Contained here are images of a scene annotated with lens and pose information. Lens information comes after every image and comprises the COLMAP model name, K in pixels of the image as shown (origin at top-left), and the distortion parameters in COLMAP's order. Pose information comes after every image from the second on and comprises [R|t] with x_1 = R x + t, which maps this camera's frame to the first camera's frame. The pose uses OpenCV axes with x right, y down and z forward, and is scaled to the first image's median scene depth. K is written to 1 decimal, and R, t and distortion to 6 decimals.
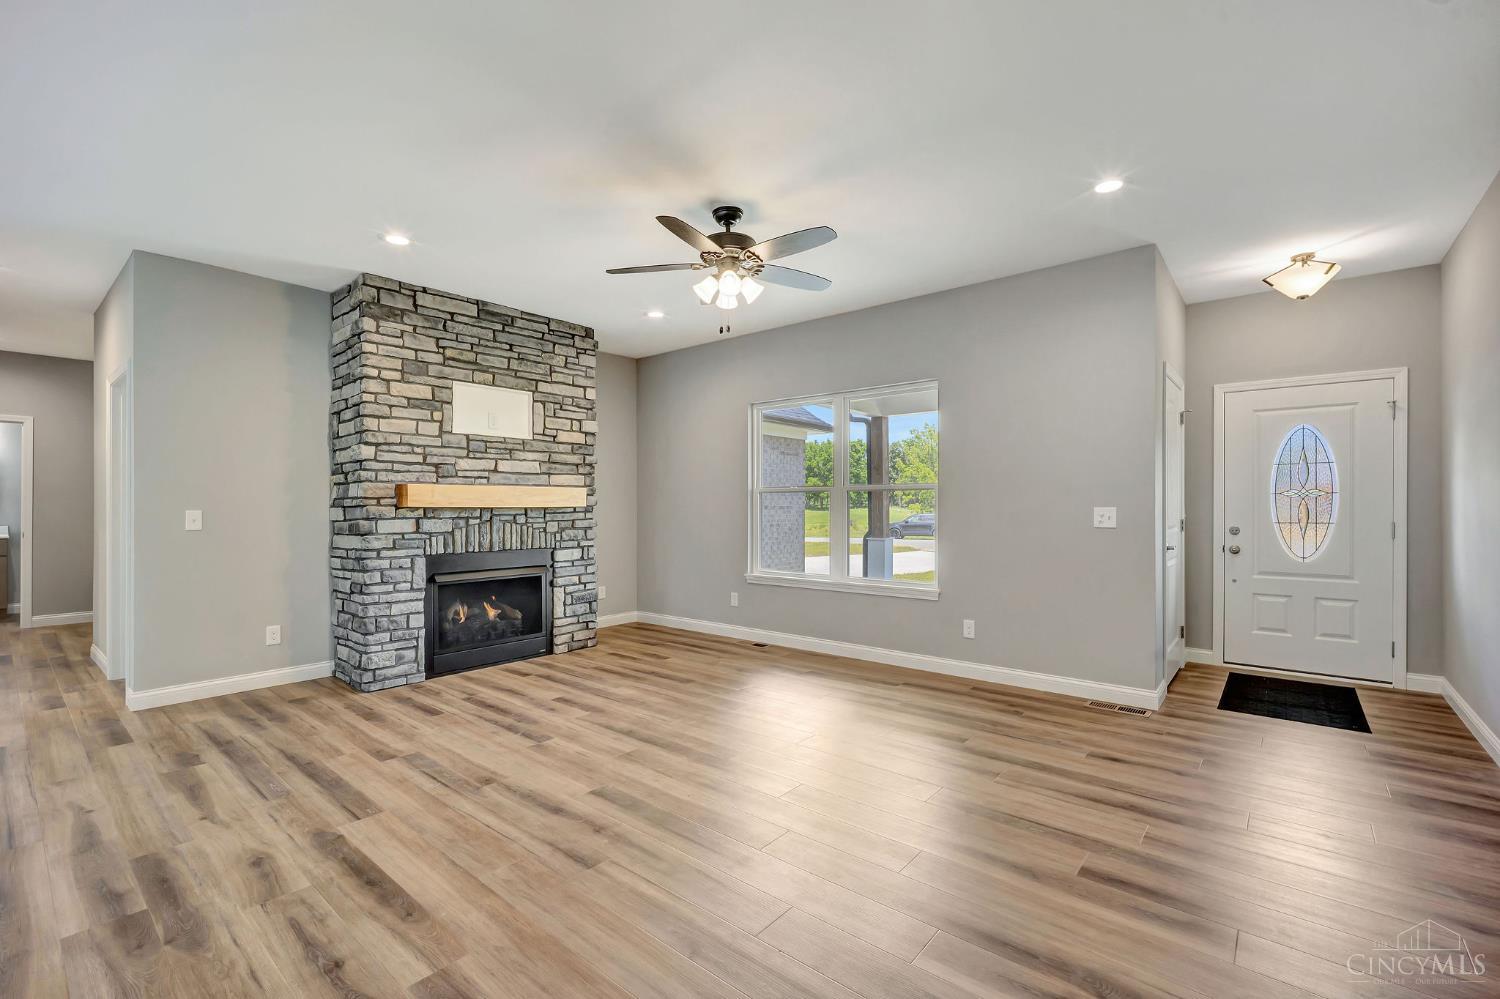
lens RADIAL K [[651.9, 0, 745.2], [0, 651.9, 506.6], [0, 0, 1]] dist [-0.015209, 0.004276]
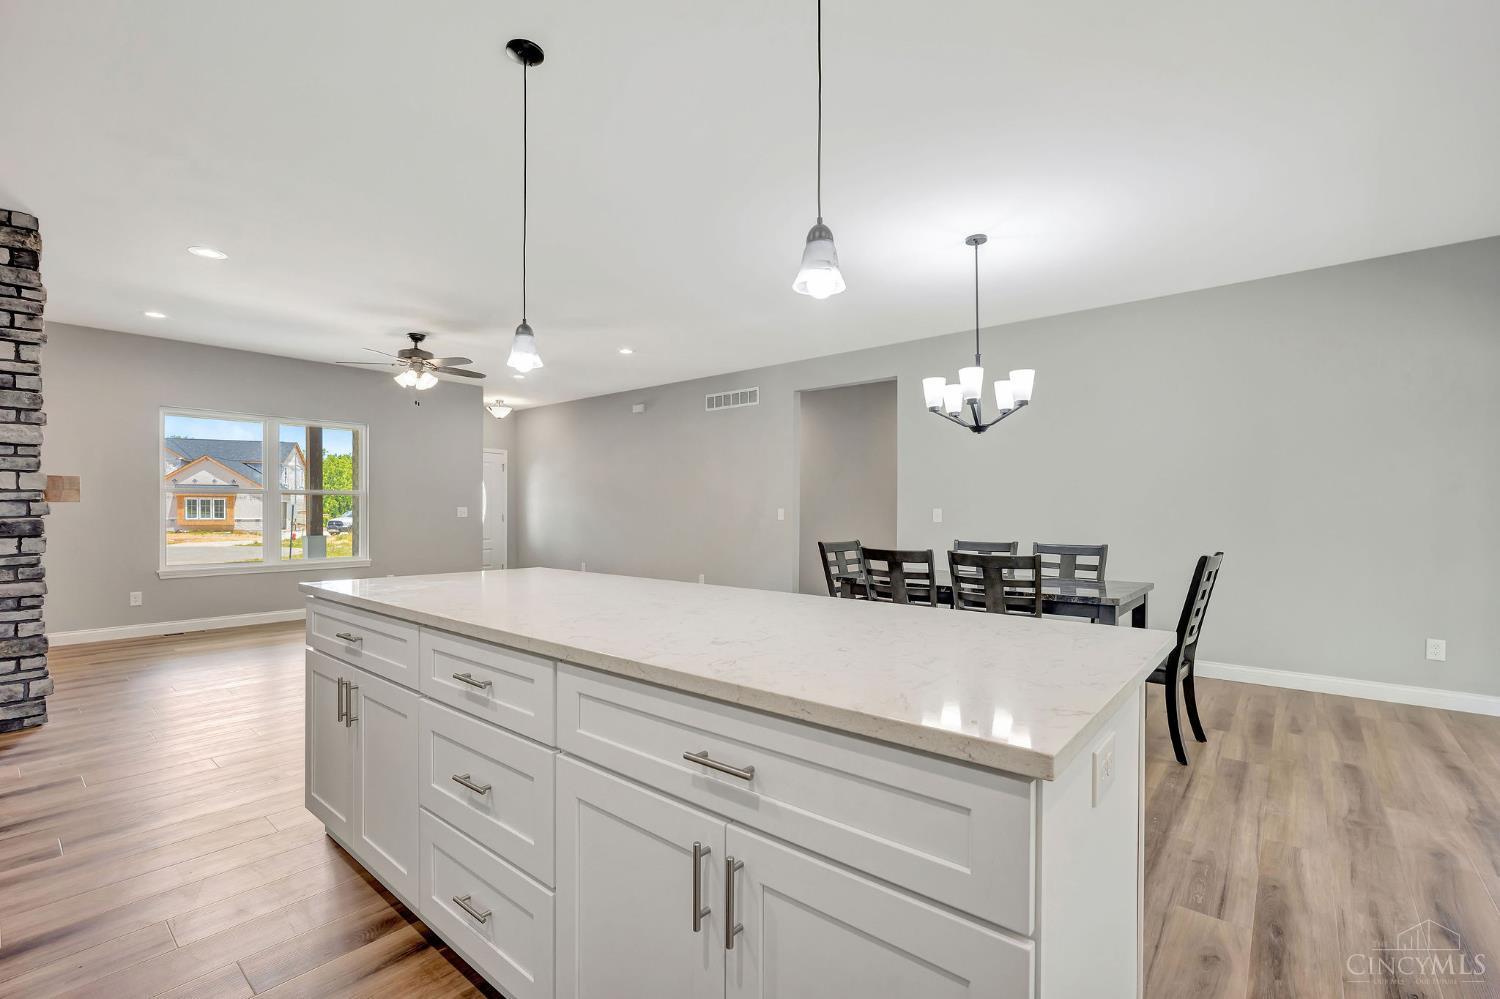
lens RADIAL K [[651.9, 0, 748.9], [0, 651.9, 511.2], [0, 0, 1]] dist [-0.015209, 0.004276]
pose [[-0.002262, -0.000226, 0.999997, -1.348622], [-0.001106, 0.999999, 0.000223, 0.010582], [-0.999997, -0.001105, -0.002262, 0.091611]]
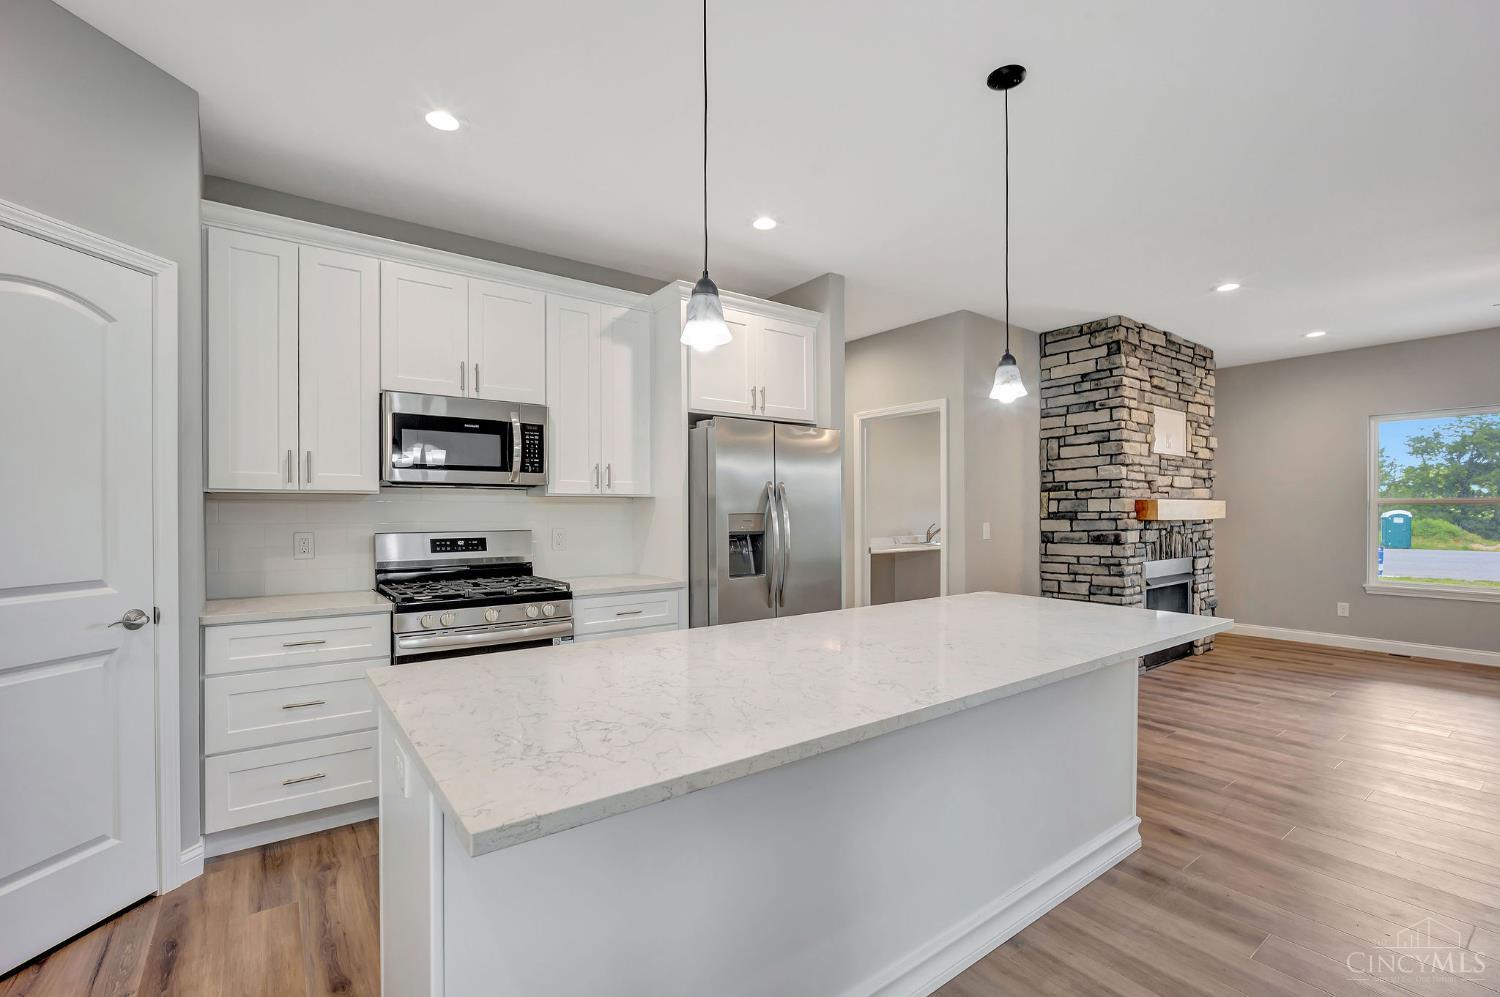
lens RADIAL K [[651.9, 0, 744.4], [0, 651.9, 515.8], [0, 0, 1]] dist [-0.015209, 0.004276]
pose [[0.971246, 0.001297, -0.238075, -0.920113], [0.000418, 0.999974, 0.007152, -0.014632], [0.238079, -0.007046, 0.971220, -0.263372]]
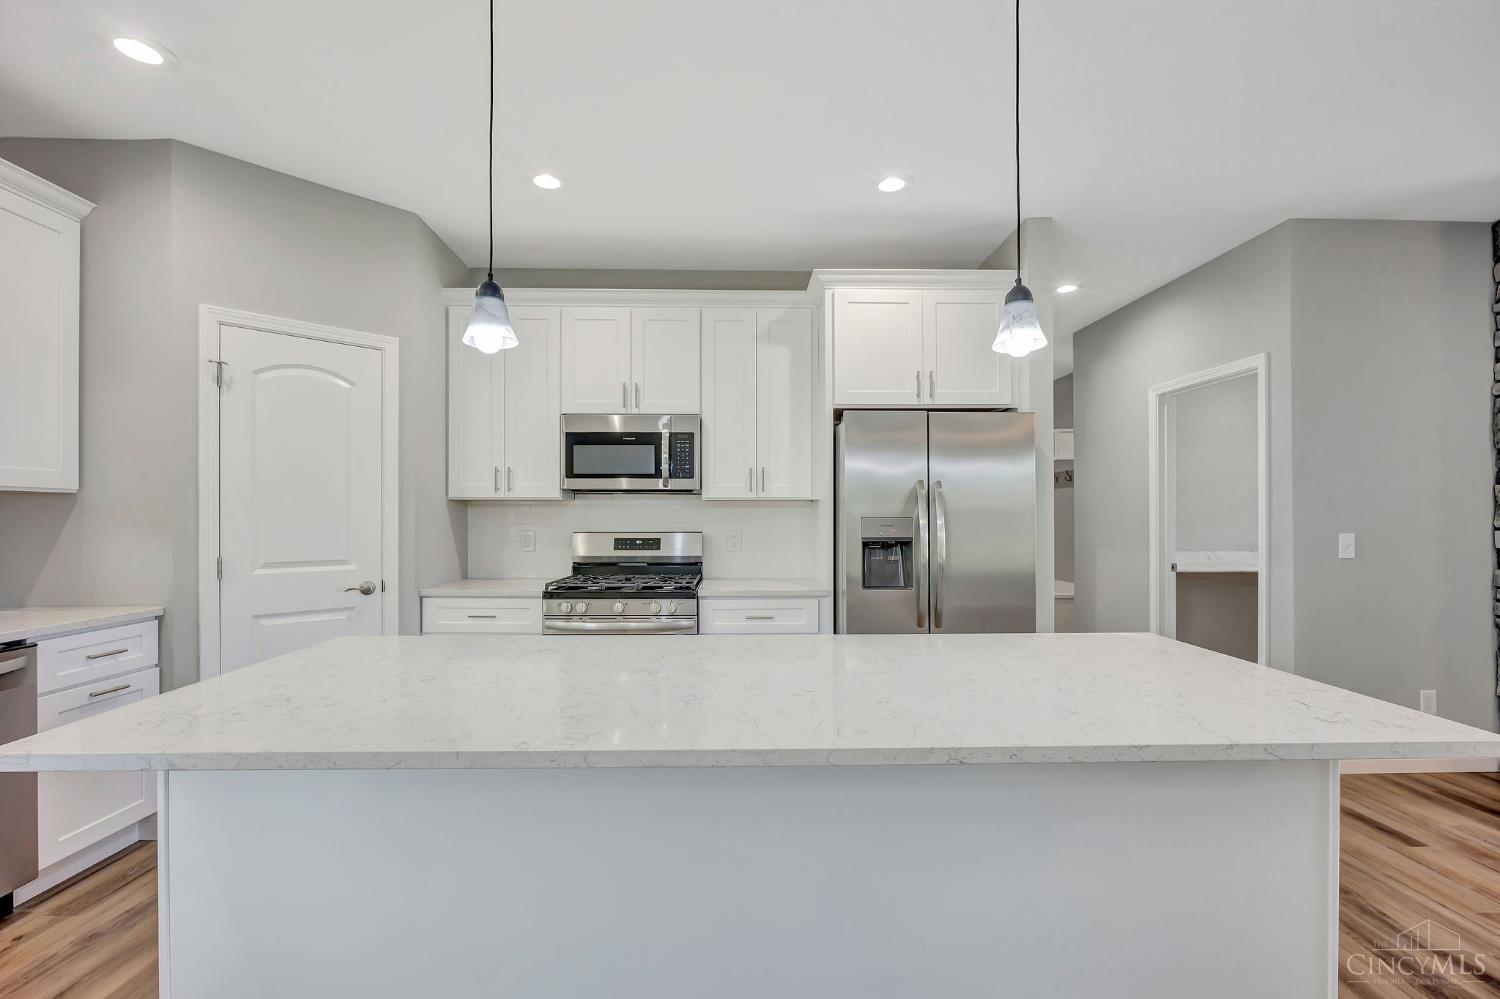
lens RADIAL K [[651.9, 0, 749.2], [0, 651.9, 514.5], [0, 0, 1]] dist [-0.015209, 0.004276]
pose [[0.659859, 0.001349, -0.751388, -0.681446], [-0.001413, 0.999999, 0.000554, -0.014969], [0.751388, 0.000696, 0.659860, -0.063996]]
